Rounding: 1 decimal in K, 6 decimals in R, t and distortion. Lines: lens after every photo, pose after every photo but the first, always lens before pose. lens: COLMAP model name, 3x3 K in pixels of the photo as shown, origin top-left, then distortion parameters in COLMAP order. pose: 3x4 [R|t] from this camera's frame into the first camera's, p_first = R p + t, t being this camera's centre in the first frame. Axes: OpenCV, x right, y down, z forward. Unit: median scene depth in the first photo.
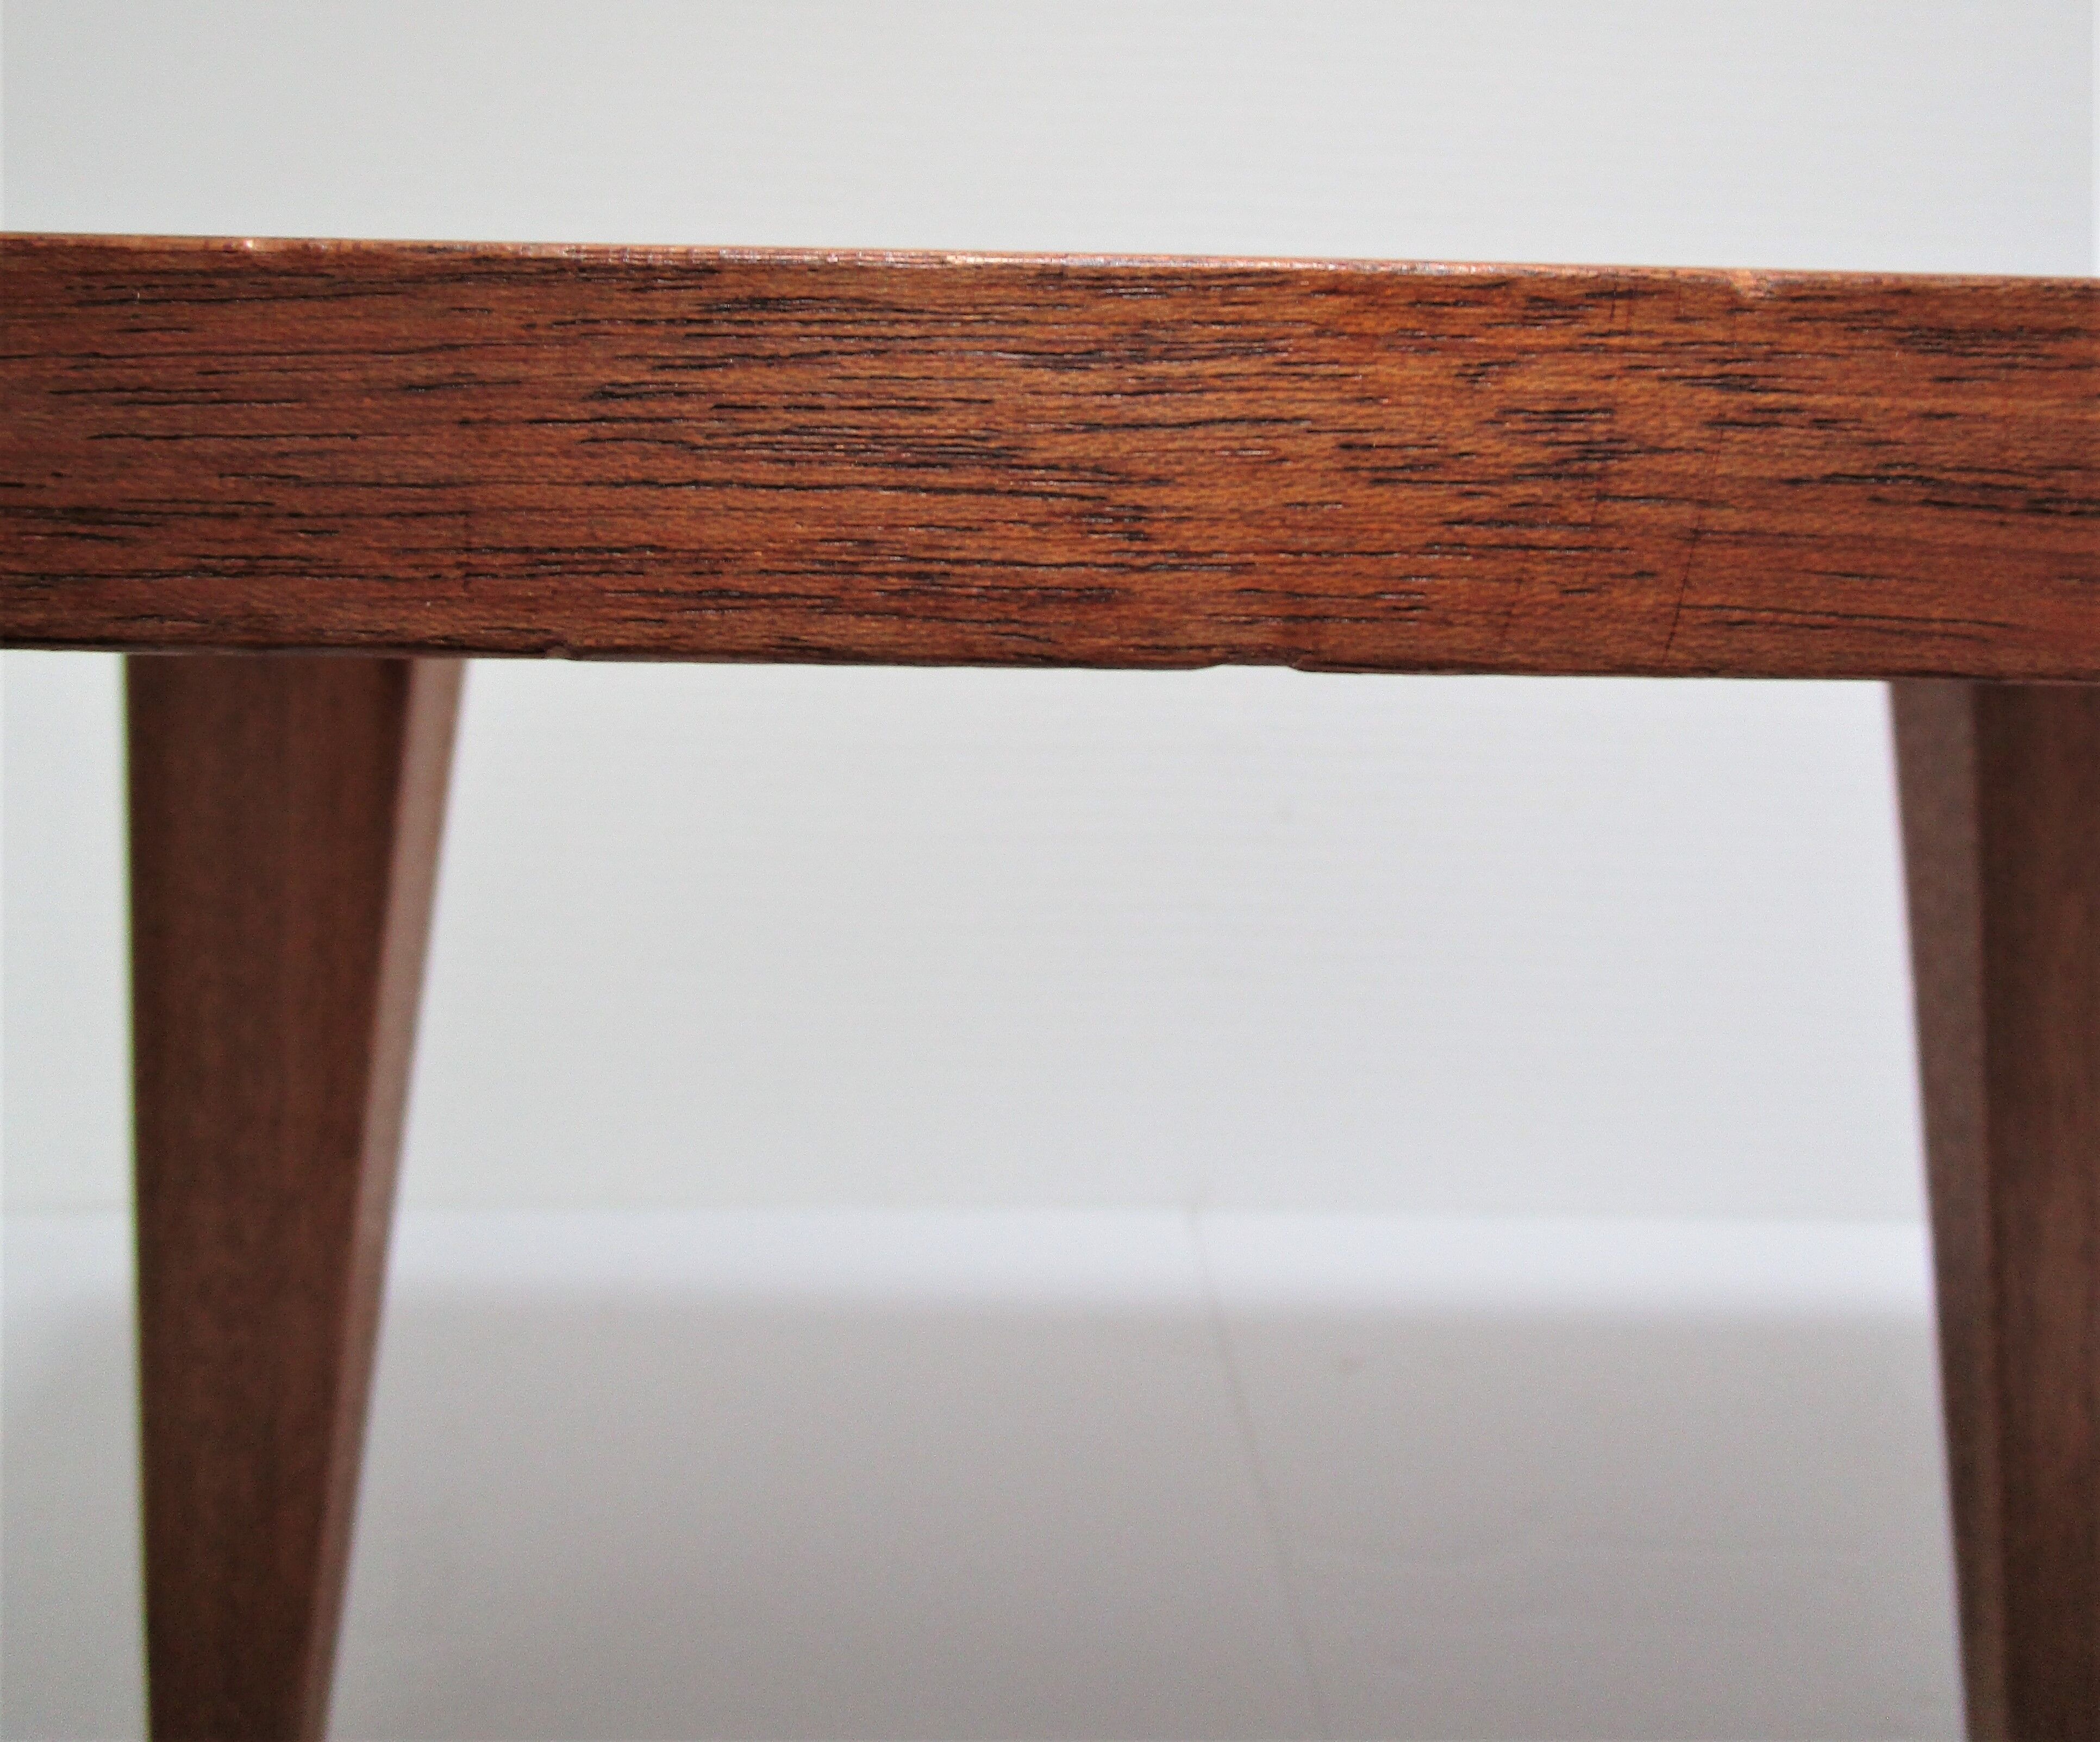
lens RADIAL K [[1861.3, 0, 1051.9], [0, 1861.3, 873.6], [0, 0, 1]] dist [-0.003343, -0.015347]
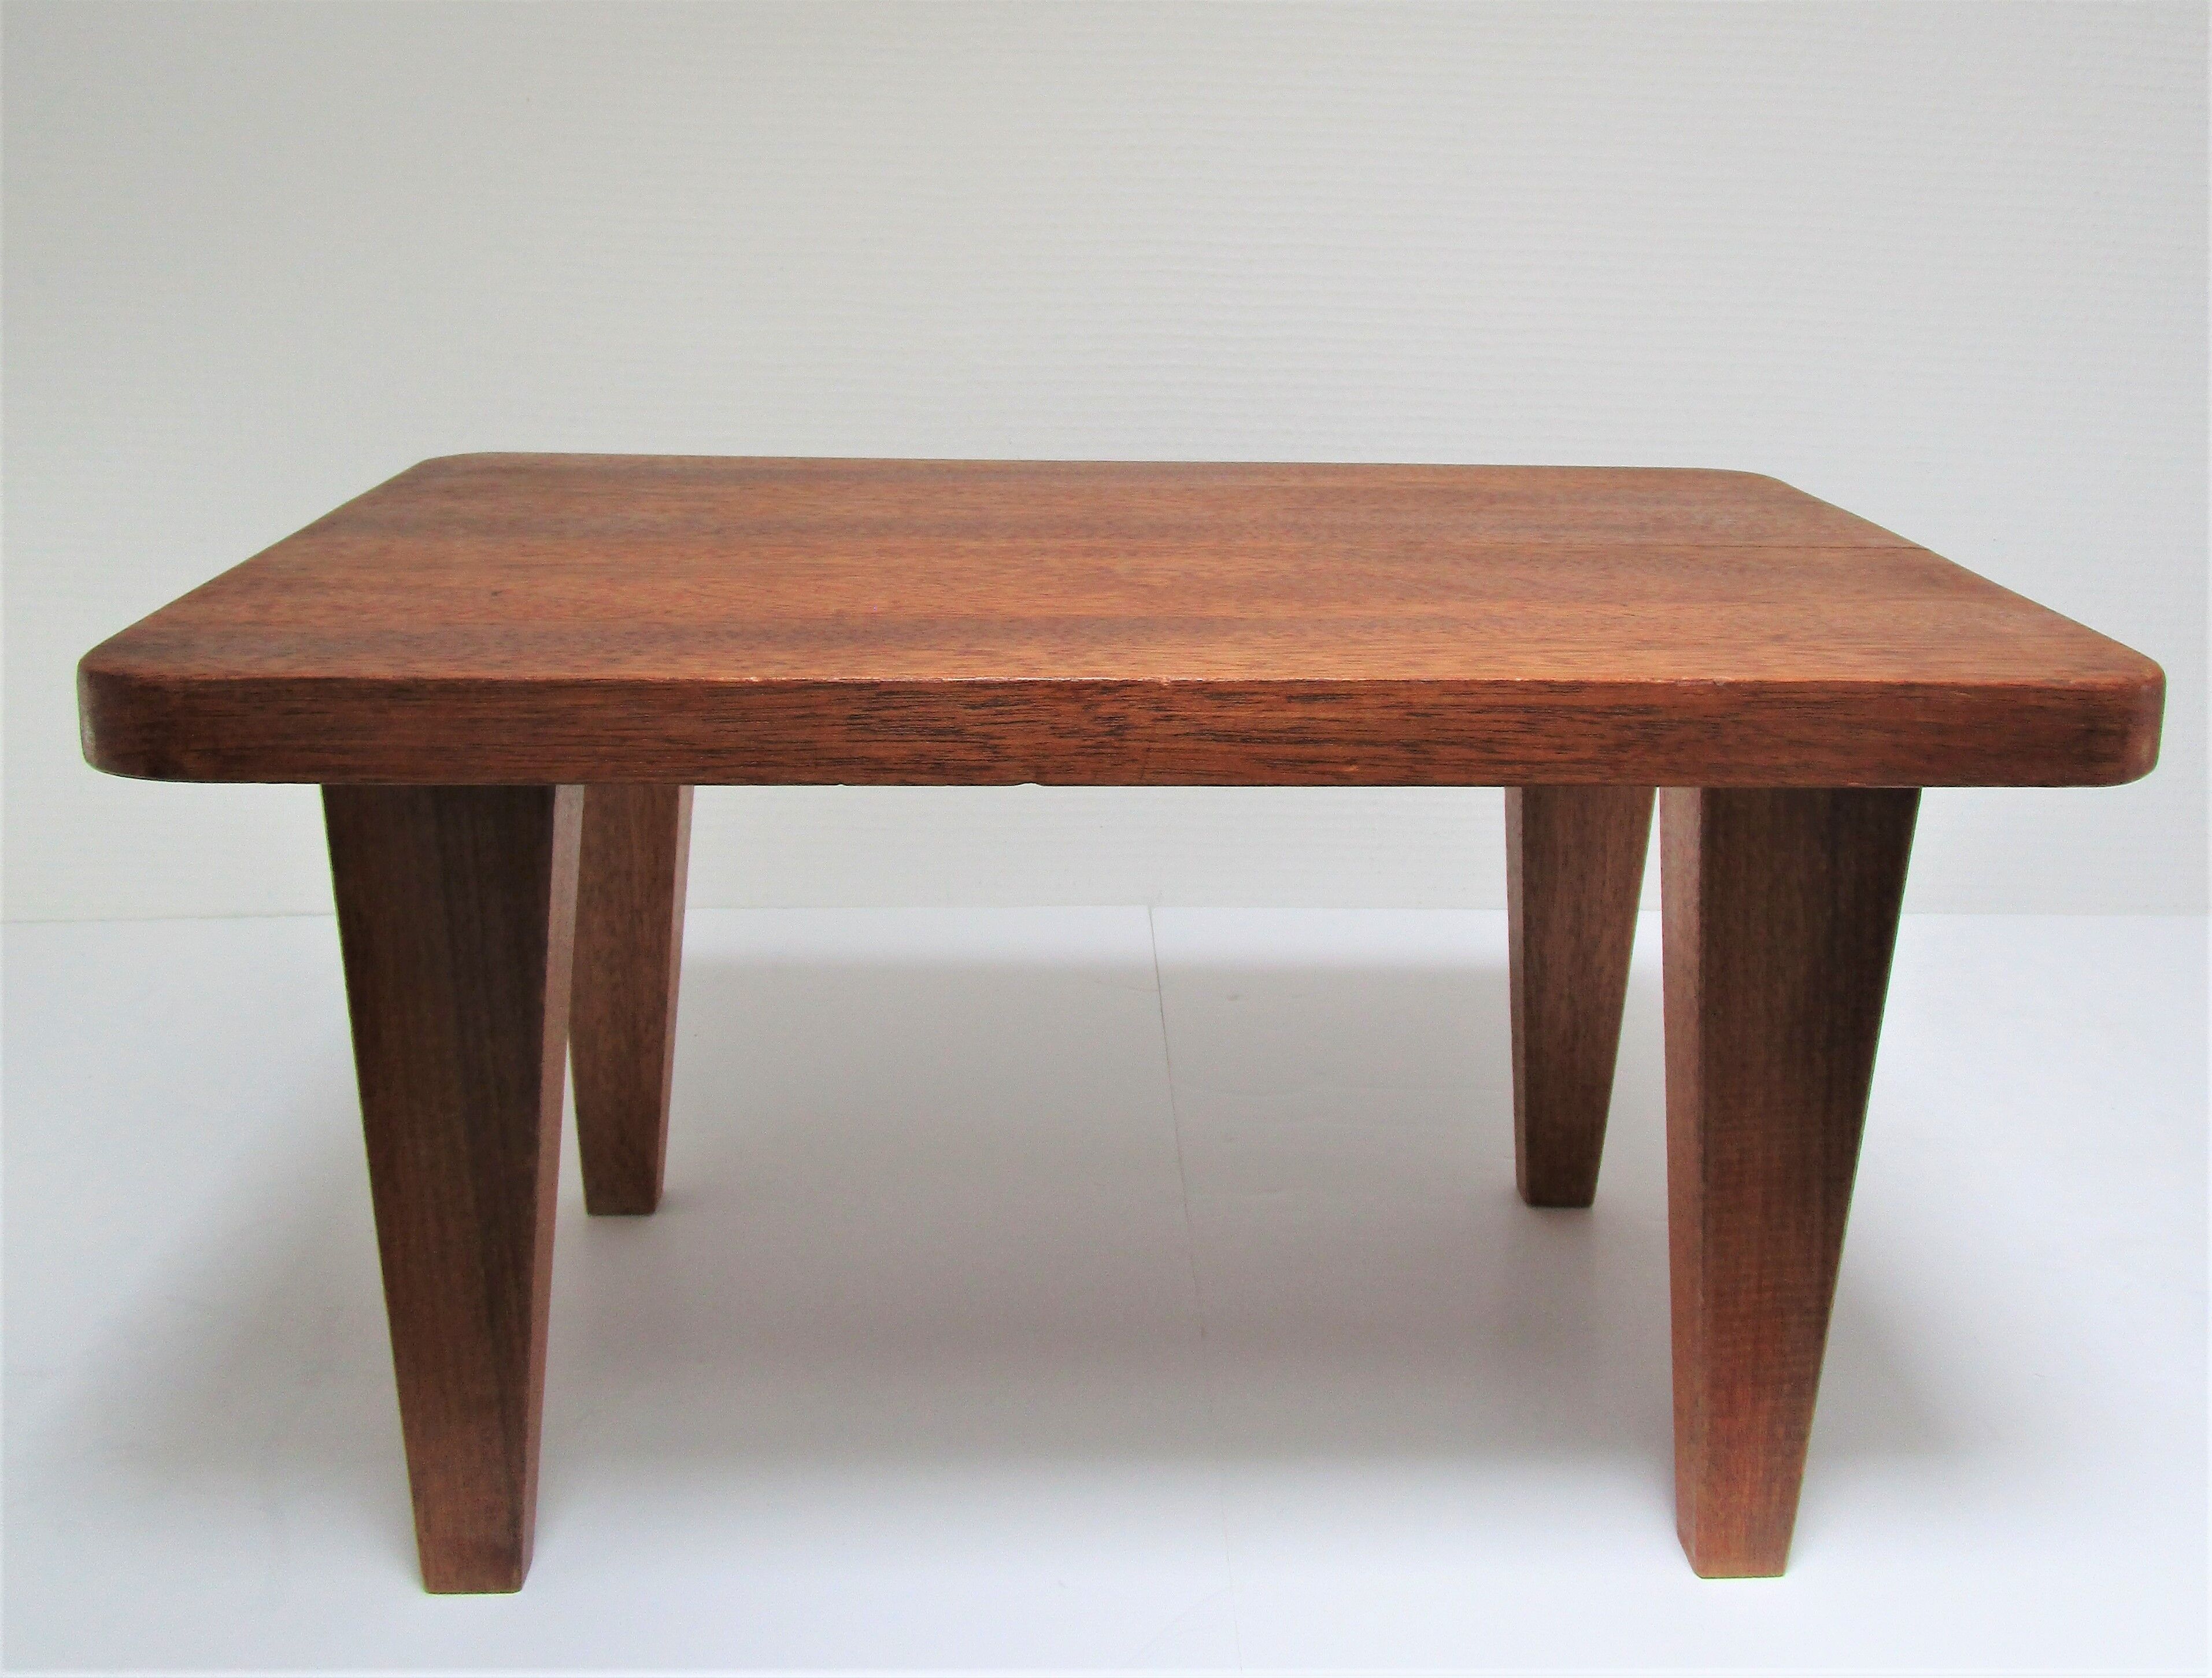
lens RADIAL K [[1848.2, 0, 1105.8], [0, 1848.2, 837.5], [0, 0, 1]] dist [-0.009506, -0.002767]
pose [[0.997870, -0.022430, 0.061253, 0.034879], [0.033616, 0.981554, -0.188205, 0.677372], [-0.055902, 0.189864, 0.980218, -2.557517]]
